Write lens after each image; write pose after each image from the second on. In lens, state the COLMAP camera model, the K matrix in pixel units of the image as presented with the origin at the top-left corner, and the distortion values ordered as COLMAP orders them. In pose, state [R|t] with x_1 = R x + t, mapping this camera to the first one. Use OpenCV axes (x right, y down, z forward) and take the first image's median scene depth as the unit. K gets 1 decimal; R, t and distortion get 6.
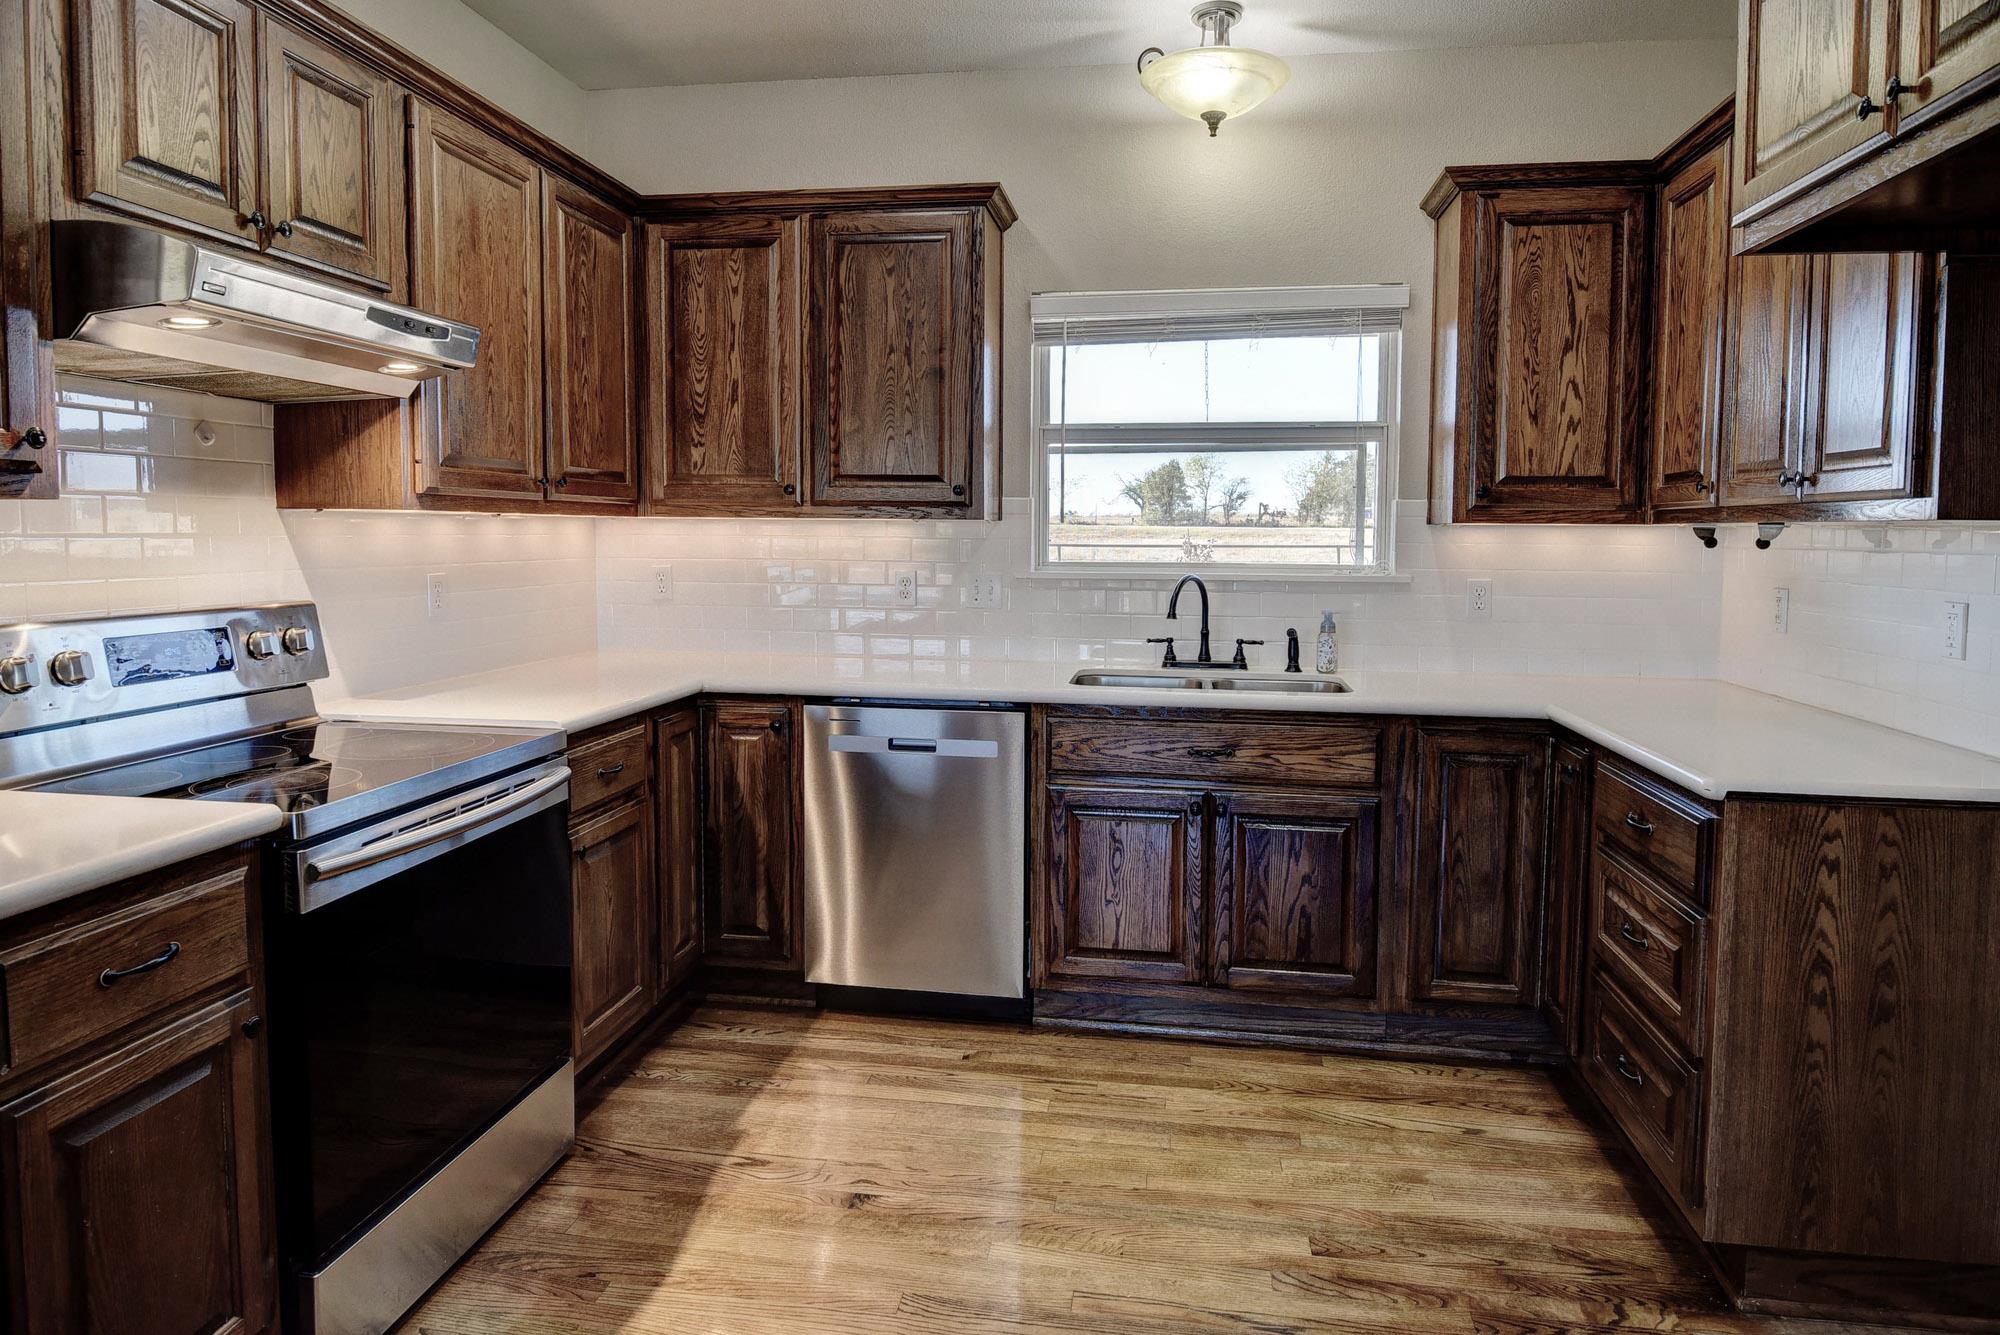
lens RADIAL K [[1173.6, 0, 1071.7], [0, 1173.6, 599.8], [0, 0, 1]] dist [0.022897, -0.040774]
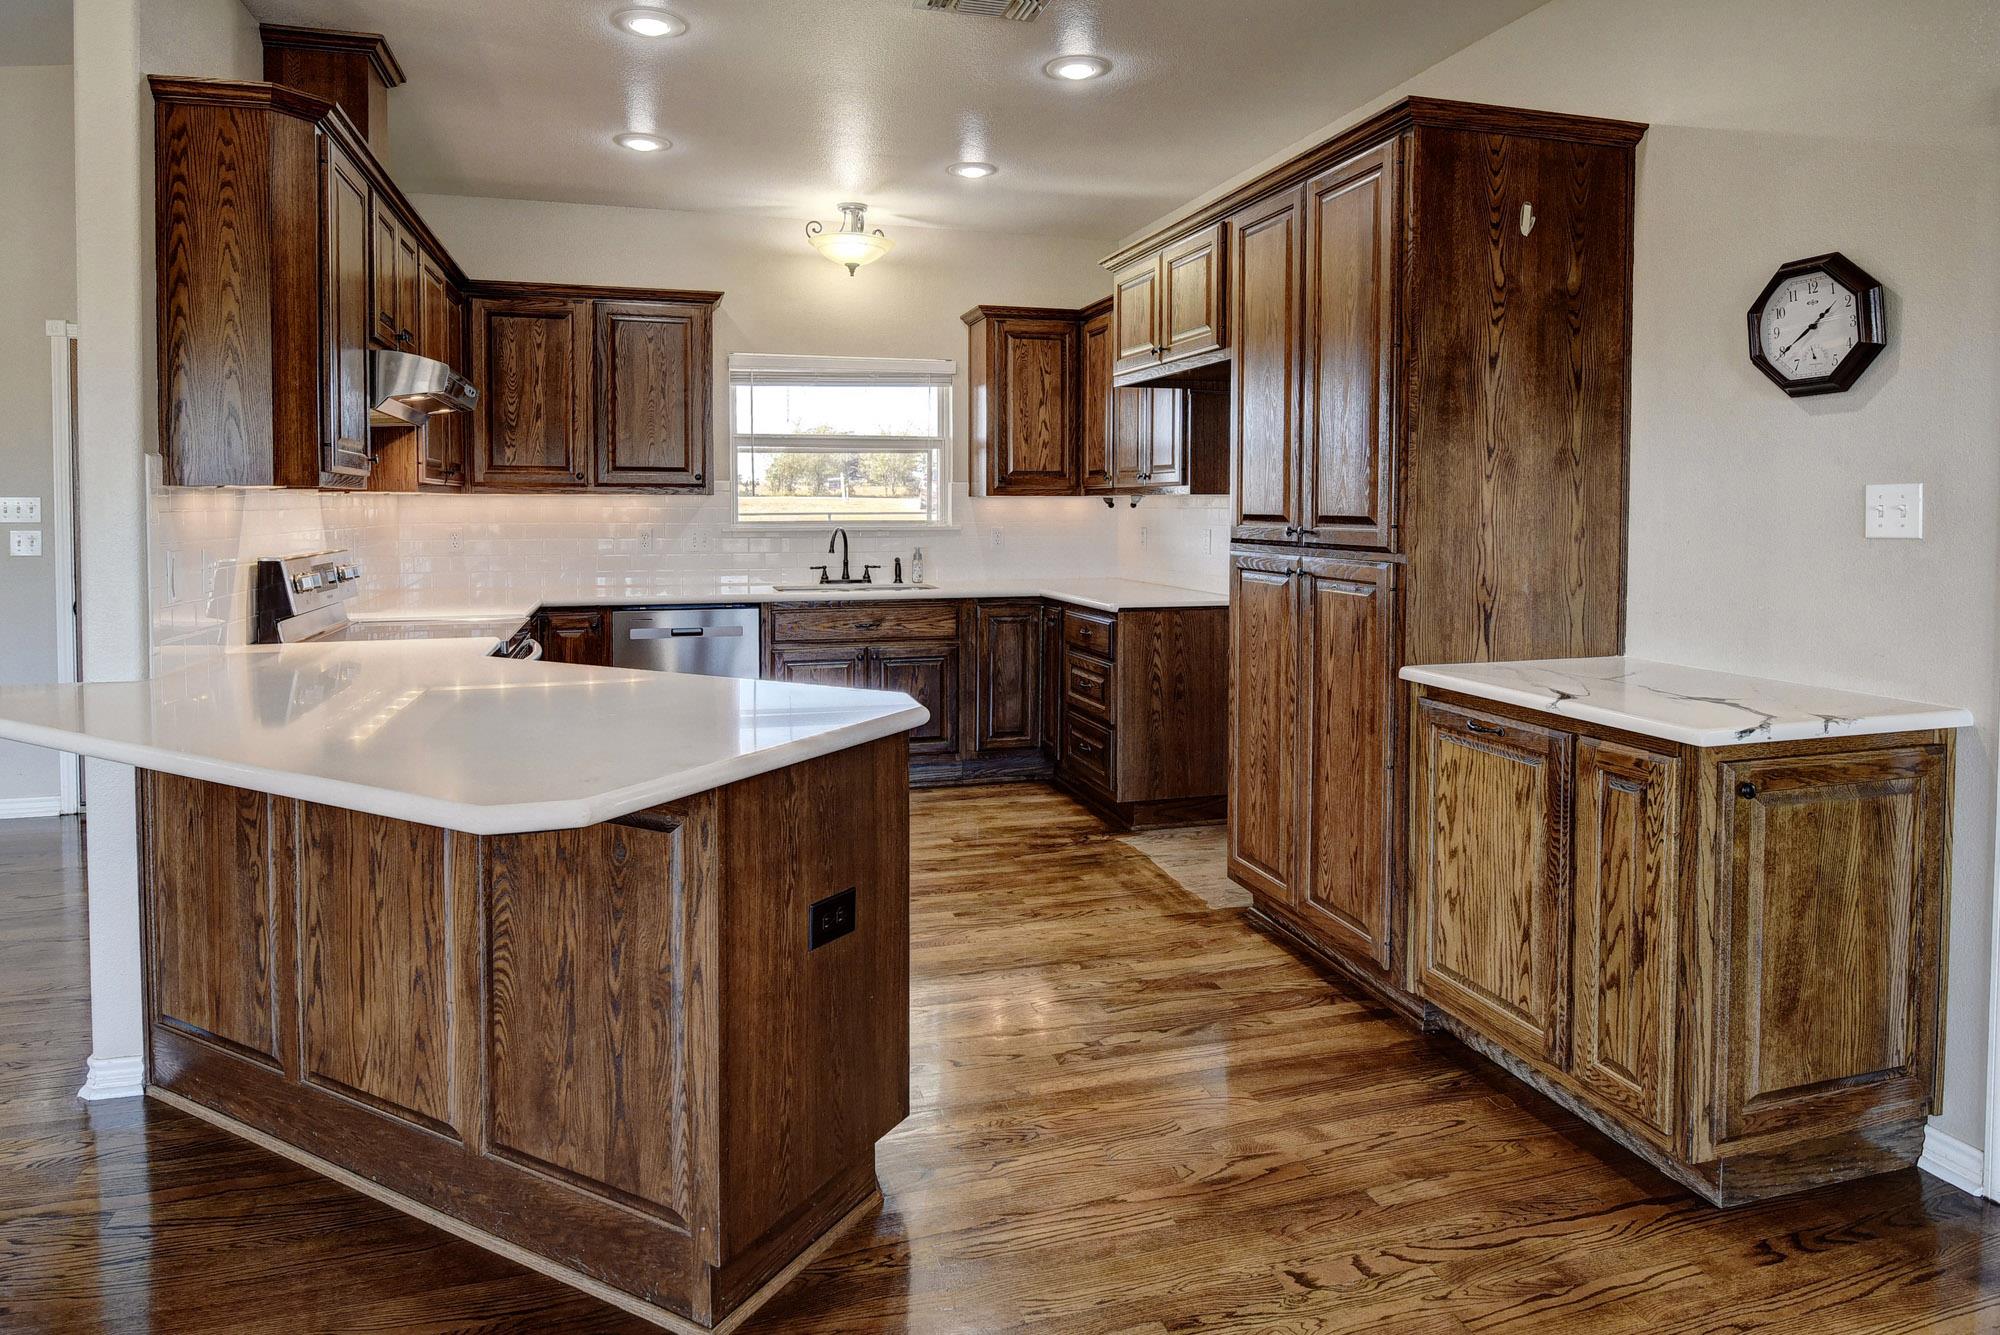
lens RADIAL K [[1157.2, 0, 998.3], [0, 1157.2, 537.0], [0, 0, 1]] dist [-0.003220, -0.000981]
pose [[0.922857, -0.019285, 0.384660, -0.356720], [0.029569, 0.999346, -0.020838, 0.037080], [-0.384007, 0.030604, 0.922823, -0.674268]]
